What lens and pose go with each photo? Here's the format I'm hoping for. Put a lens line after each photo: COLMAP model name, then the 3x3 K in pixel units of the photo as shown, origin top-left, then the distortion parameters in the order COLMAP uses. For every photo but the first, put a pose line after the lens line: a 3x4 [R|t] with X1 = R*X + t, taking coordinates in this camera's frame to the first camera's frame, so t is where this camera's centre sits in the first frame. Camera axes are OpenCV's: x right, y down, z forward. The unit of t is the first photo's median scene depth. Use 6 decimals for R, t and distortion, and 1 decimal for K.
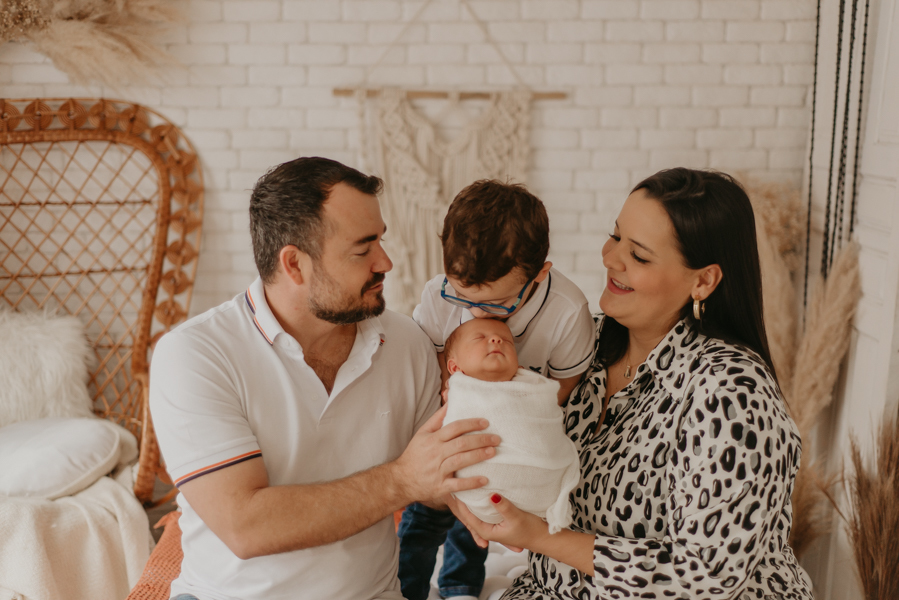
lens RADIAL K [[1276.8, 0, 449.5], [0, 1276.8, 300.0], [0, 0, 1]] dist [0.014757, 0.003298]
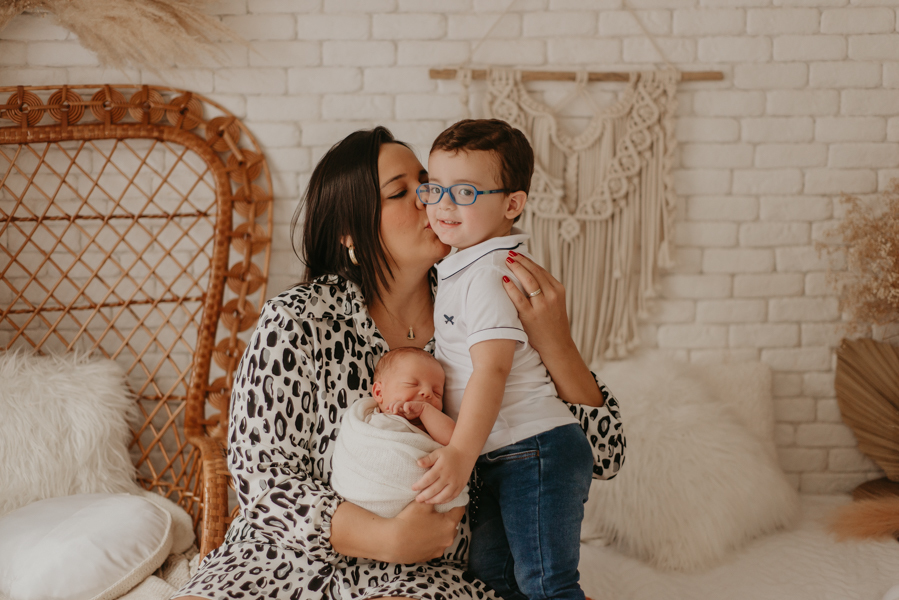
lens RADIAL K [[1315.7, 0, 470.5], [0, 1315.7, 297.5], [0, 0, 1]] dist [0.034726, -0.030304]
pose [[0.999627, -0.004628, -0.026927, -0.048119], [0.004876, 0.999946, 0.009142, -0.031773], [0.026884, -0.009270, 0.999596, 0.184264]]
